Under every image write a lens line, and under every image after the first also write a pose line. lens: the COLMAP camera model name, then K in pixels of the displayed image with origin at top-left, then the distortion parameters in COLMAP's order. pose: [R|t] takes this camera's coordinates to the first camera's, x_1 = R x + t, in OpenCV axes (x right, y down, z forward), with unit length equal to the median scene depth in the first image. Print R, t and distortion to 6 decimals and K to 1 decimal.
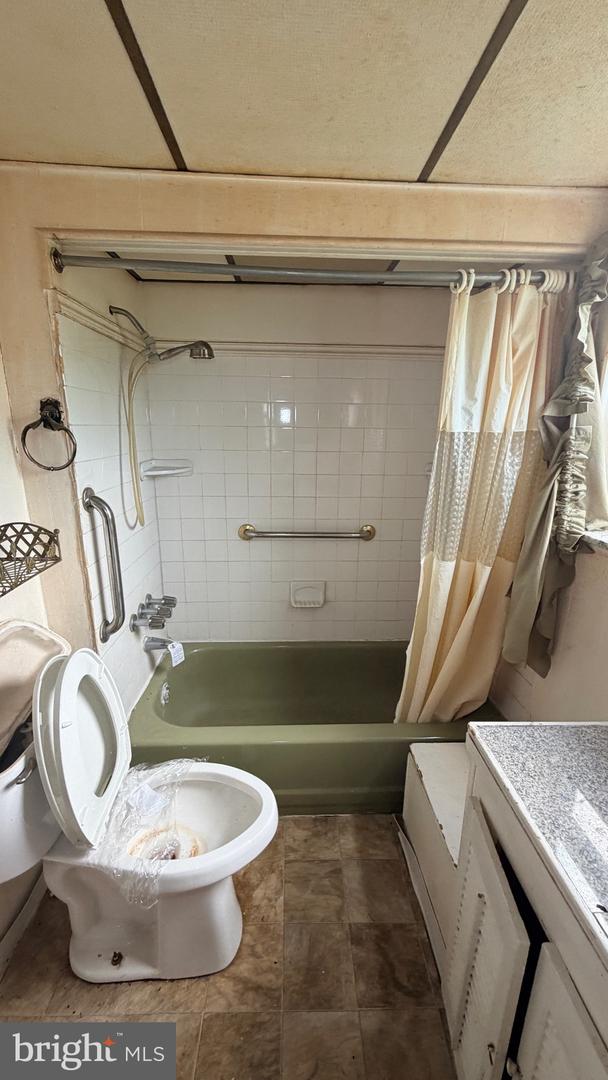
lens RADIAL K [[432.6, 0, 304.0], [0, 432.6, 540.0], [0, 0, 1]] dist [0.000912, 0.000177]
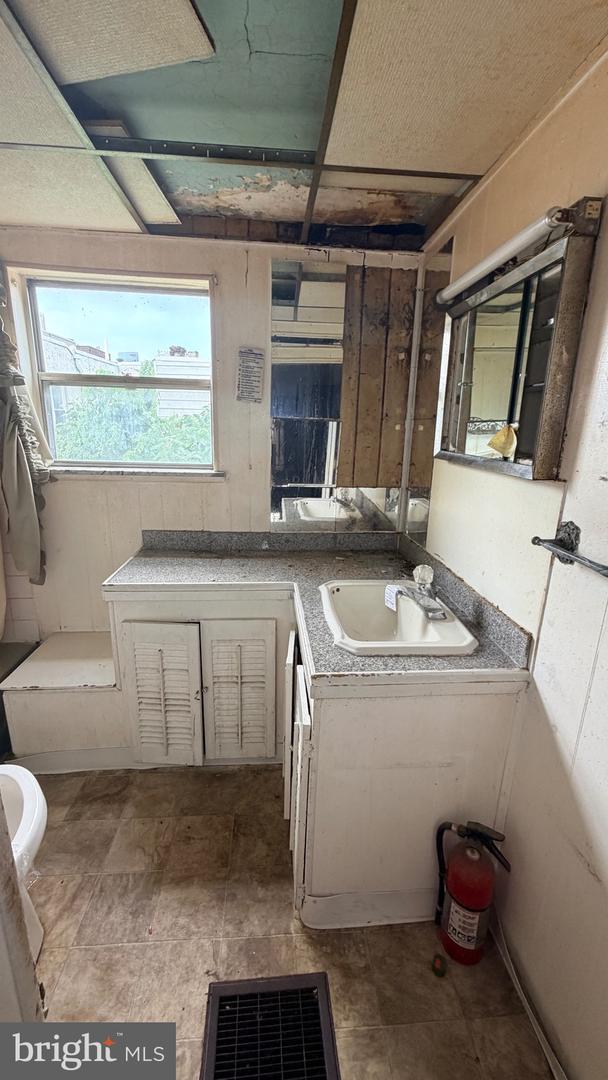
lens RADIAL K [[432.6, 0, 304.0], [0, 432.6, 540.0], [0, 0, 1]] dist [0.000912, 0.000177]
pose [[-0.046535, -0.267097, 0.962546, -0.890763], [0.234489, 0.933743, 0.270441, 0.016332], [-0.971004, 0.238291, 0.019180, 0.175162]]
